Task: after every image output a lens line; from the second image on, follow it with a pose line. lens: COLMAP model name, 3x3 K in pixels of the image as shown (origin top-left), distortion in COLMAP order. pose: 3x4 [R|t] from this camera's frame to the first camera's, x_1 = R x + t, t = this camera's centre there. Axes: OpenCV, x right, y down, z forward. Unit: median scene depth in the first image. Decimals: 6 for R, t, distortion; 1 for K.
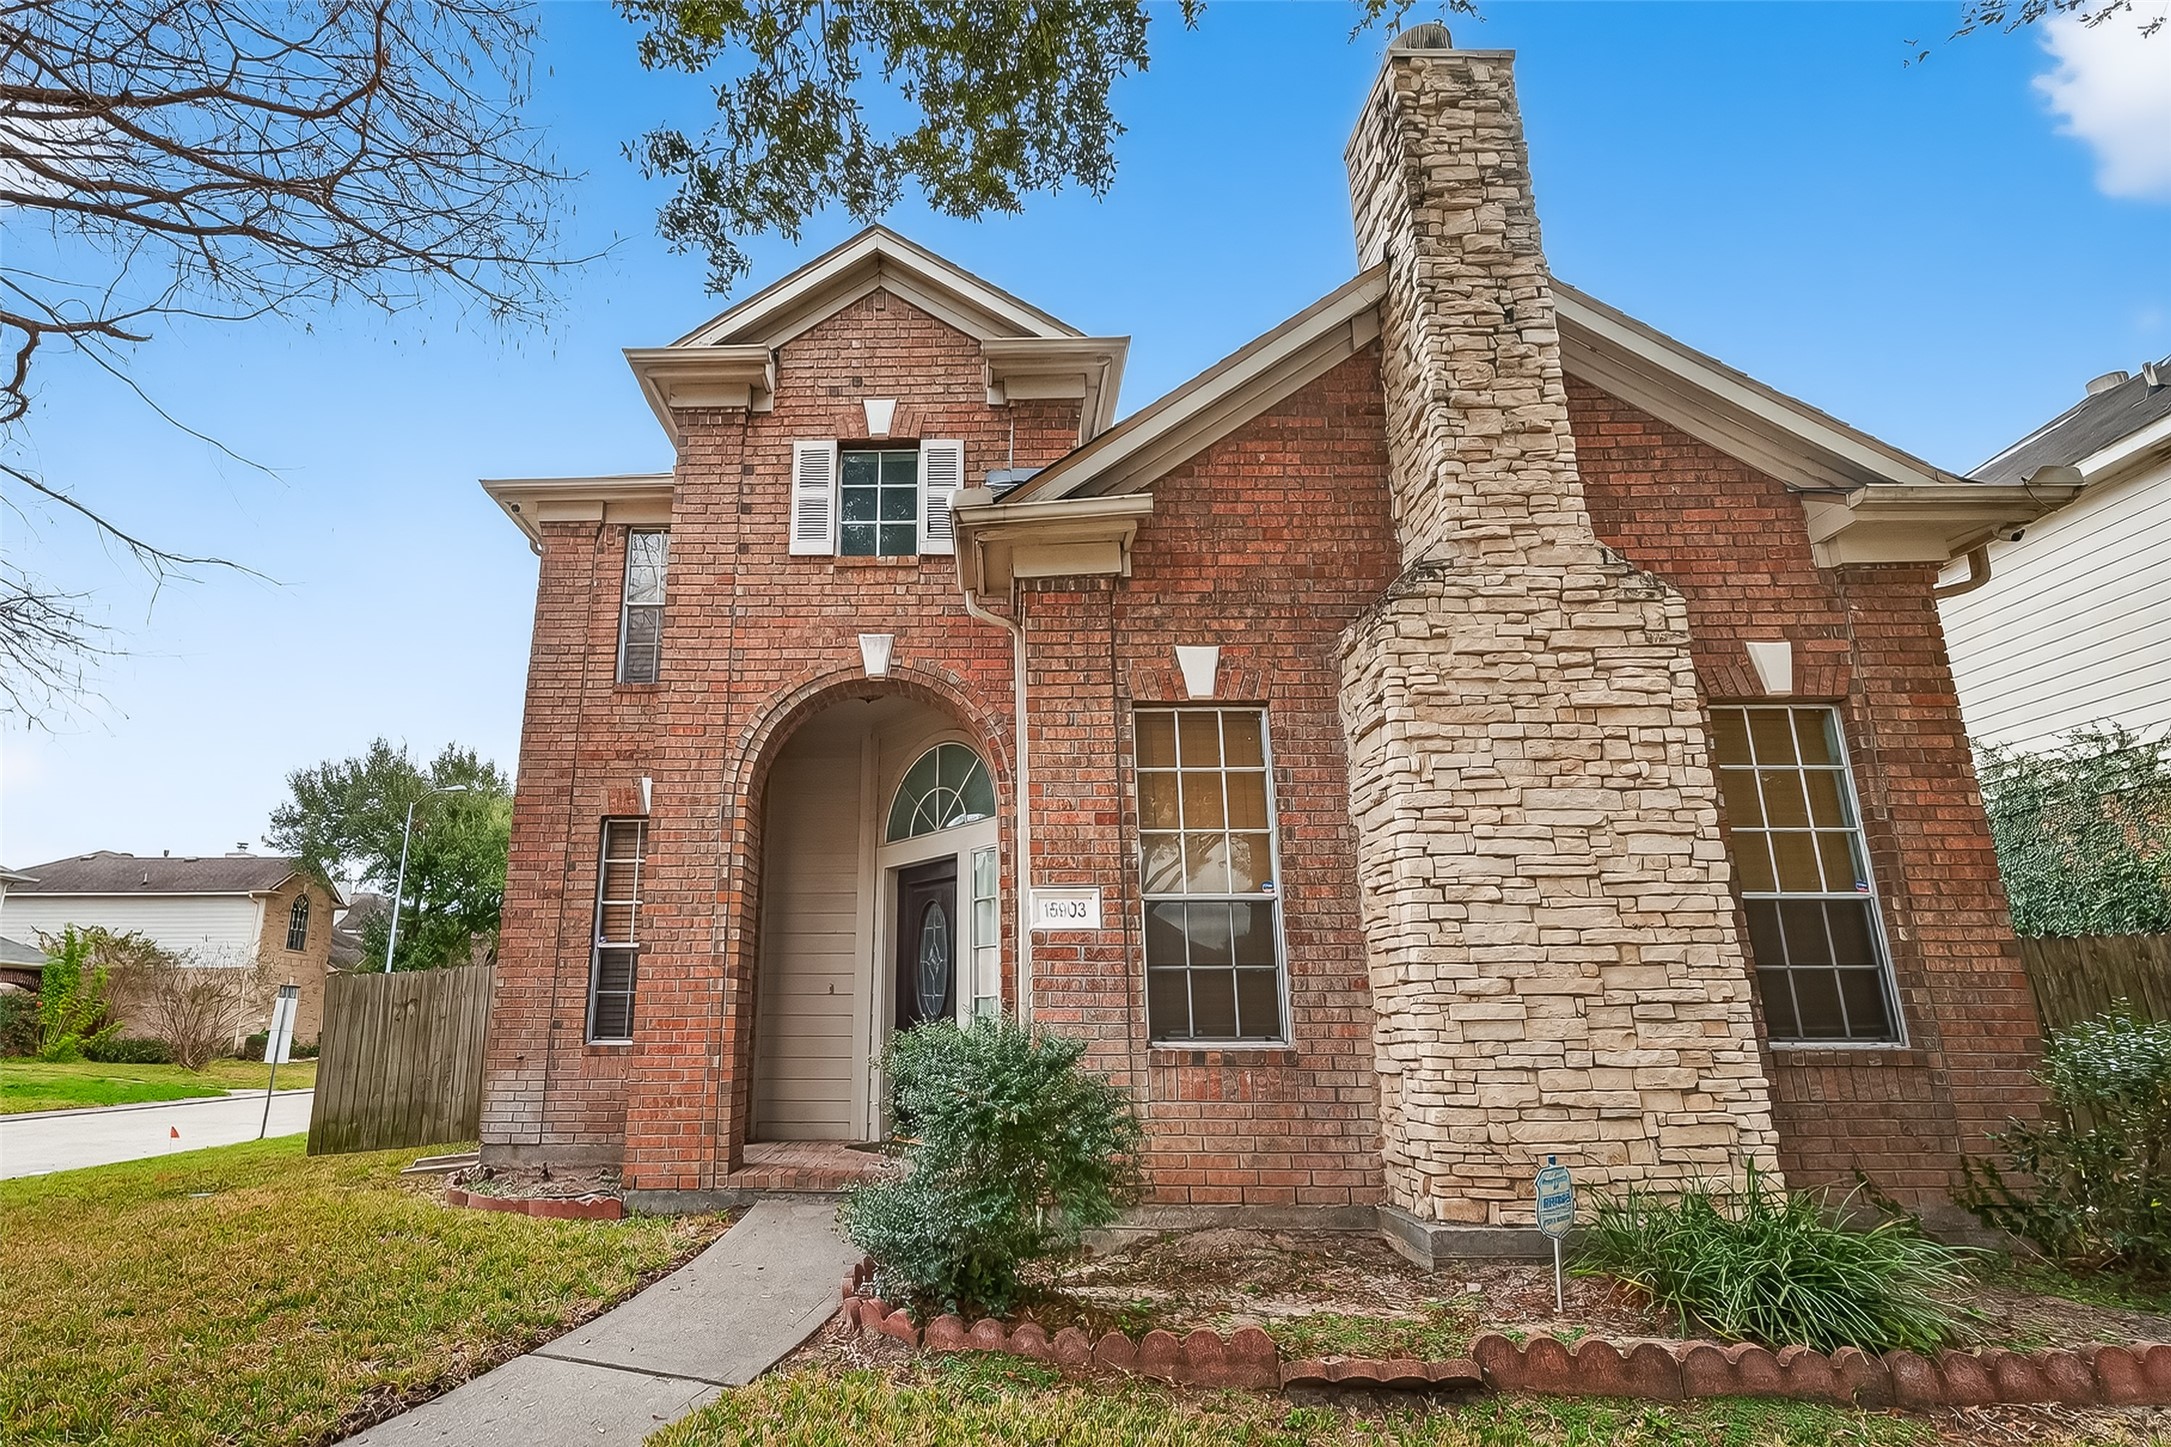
lens RADIAL K [[1003.0, 0, 957.6], [0, 1003.0, 784.9], [0, 0, 1]] dist [-0.000505, -0.000085]
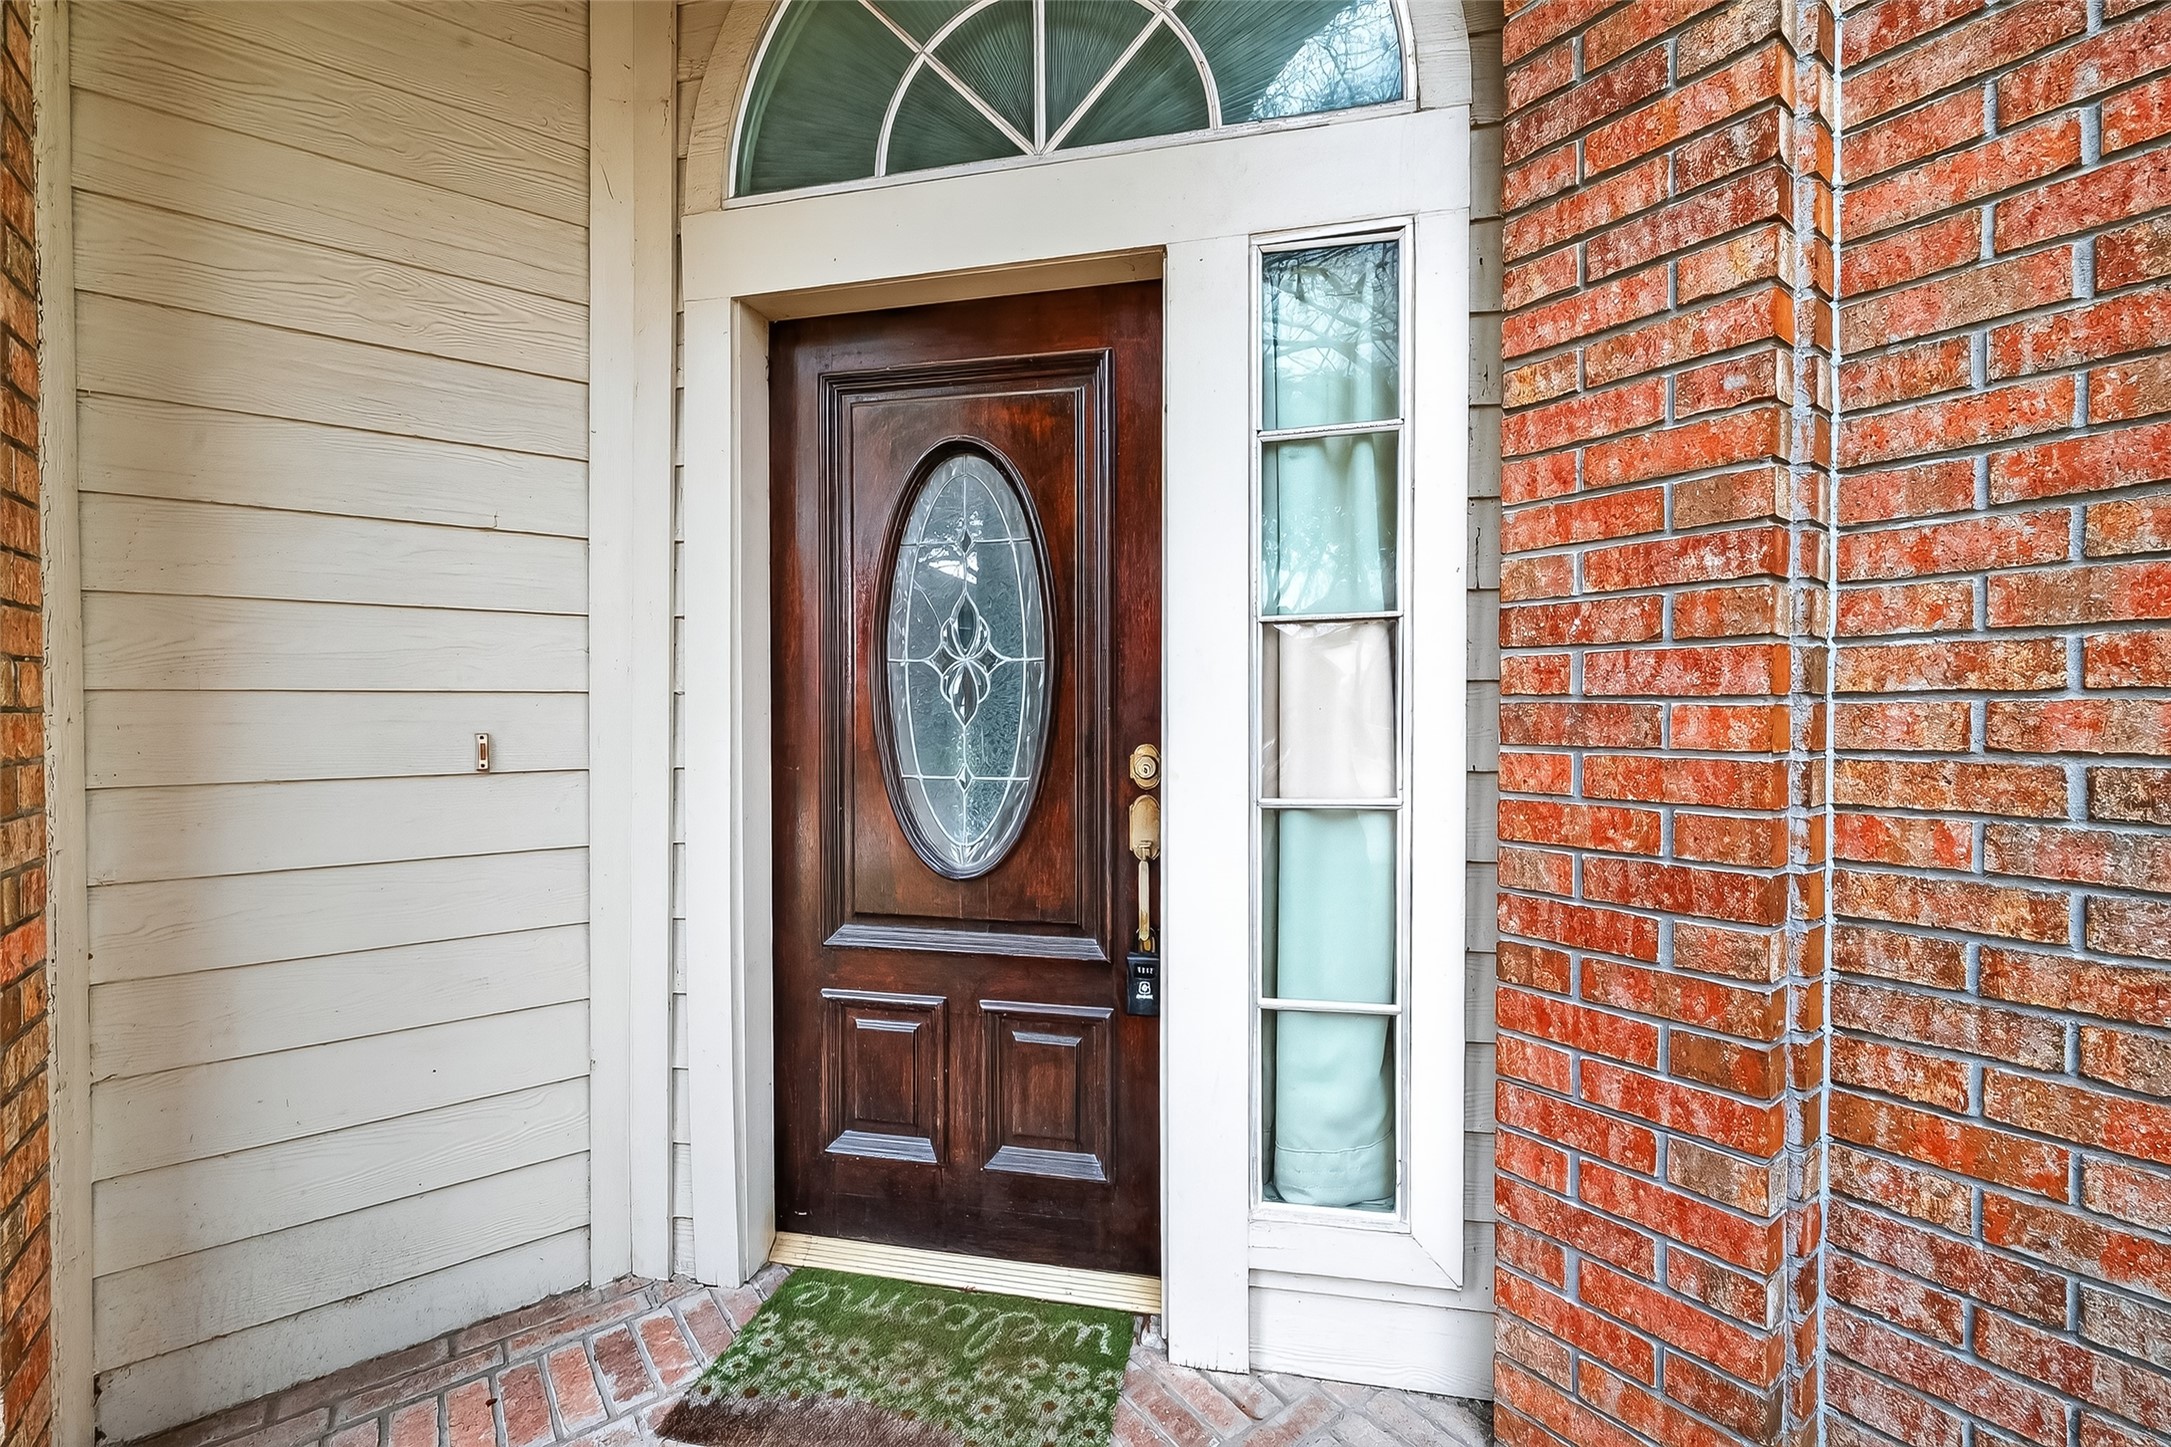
lens RADIAL K [[910.2, 0, 1085.6], [0, 910.2, 715.5], [0, 0, 1]] dist [0.000229, 0.000024]
pose [[0.792432, -0.012964, 0.609823, -0.211690], [-0.139125, 0.969579, 0.201397, 0.186181], [-0.593882, -0.244435, 0.766522, 1.075783]]
